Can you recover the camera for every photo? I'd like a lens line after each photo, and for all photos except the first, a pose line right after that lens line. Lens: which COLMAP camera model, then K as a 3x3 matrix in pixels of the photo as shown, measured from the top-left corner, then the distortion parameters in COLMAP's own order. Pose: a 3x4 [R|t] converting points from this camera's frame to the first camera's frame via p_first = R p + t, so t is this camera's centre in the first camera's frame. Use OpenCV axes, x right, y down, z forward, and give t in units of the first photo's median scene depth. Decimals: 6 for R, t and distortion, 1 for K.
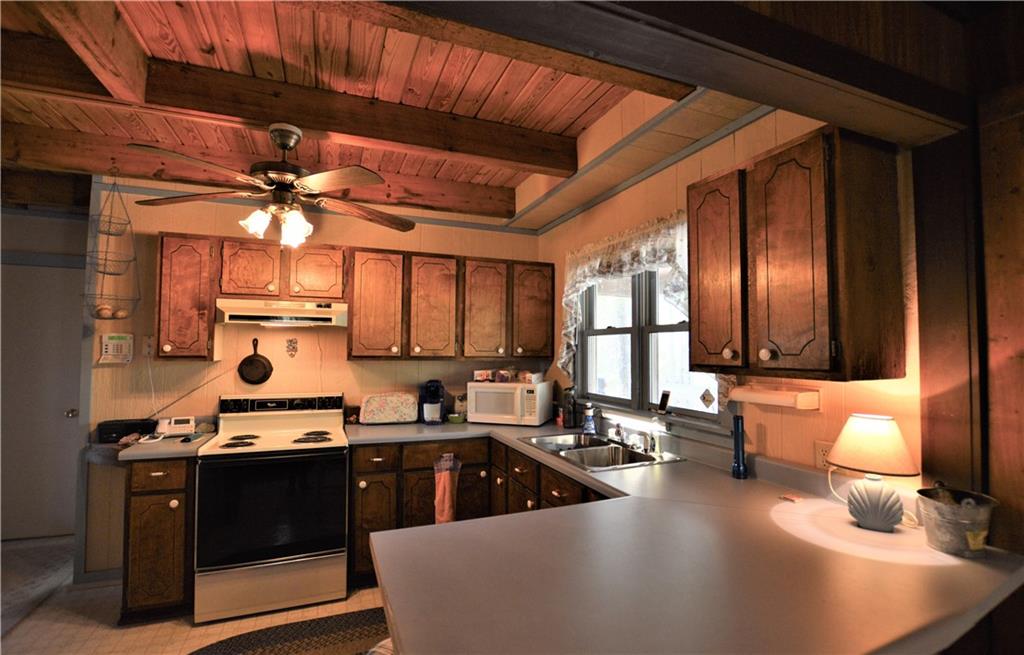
lens RADIAL K [[458.2, 0, 514.1], [0, 458.2, 332.5], [0, 0, 1]] dist [-0.034582, 0.005014]
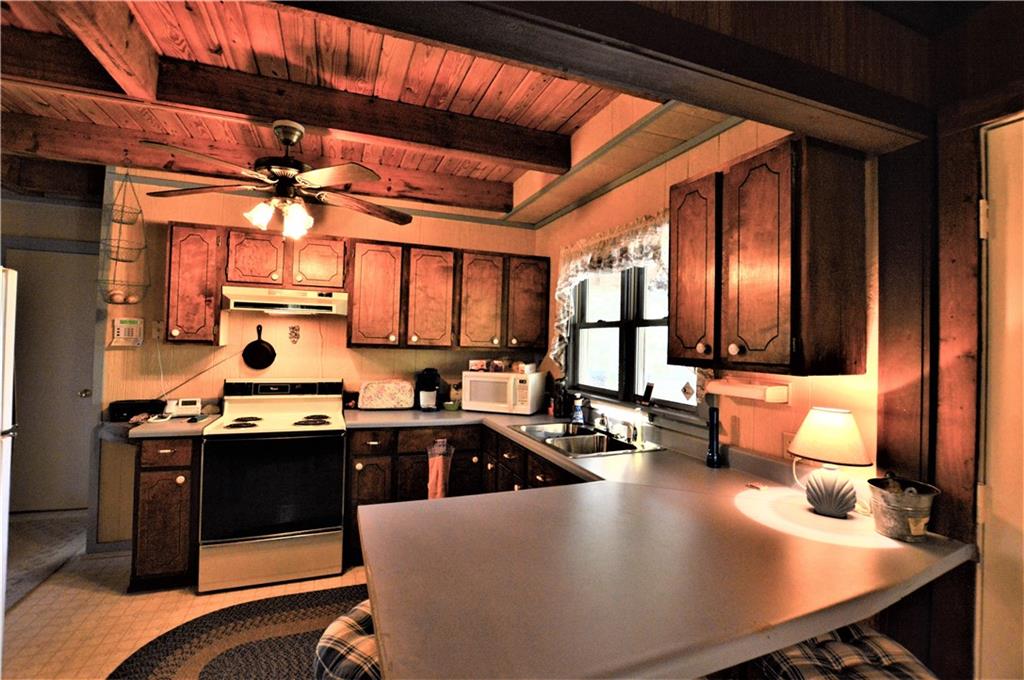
lens RADIAL K [[455.4, 0, 511.1], [0, 455.4, 331.5], [0, 0, 1]] dist [-0.034600, 0.004223]
pose [[0.999695, 0.019627, -0.014989, 0.029596], [-0.019385, 0.999682, 0.016141, -0.000180], [0.015301, -0.015845, 0.999757, -0.034560]]
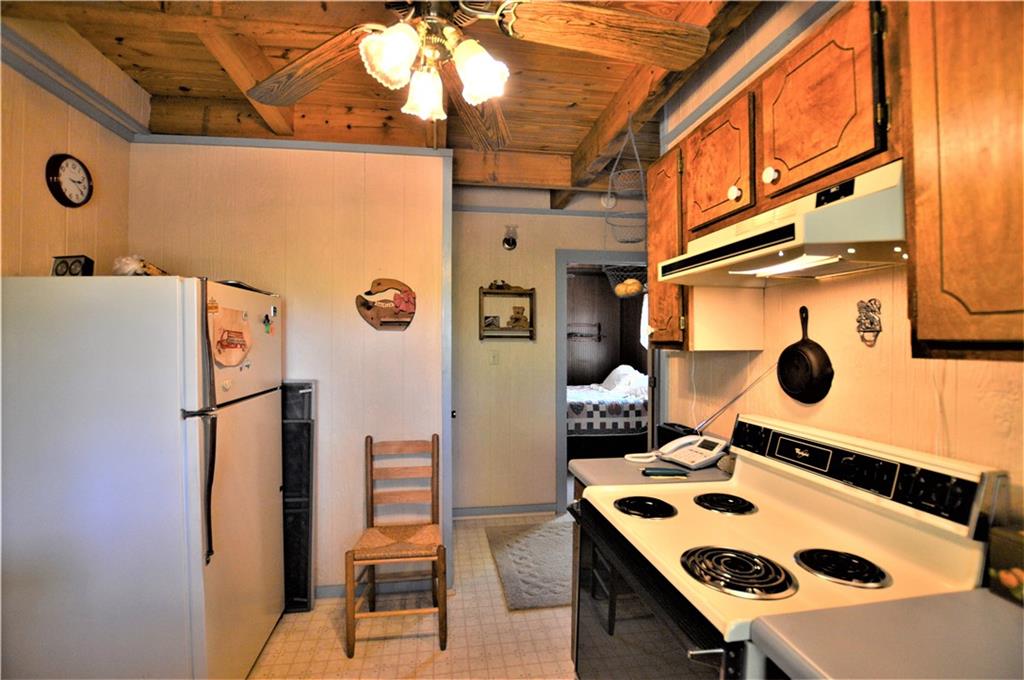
lens RADIAL K [[455.4, 0, 506.6], [0, 455.4, 338.0], [0, 0, 1]] dist [-0.034600, 0.004223]
pose [[-0.236035, -0.013341, -0.971653, -0.049461], [0.032993, 0.999219, -0.021735, 0.059307], [0.971184, -0.037187, -0.235411, 1.043607]]
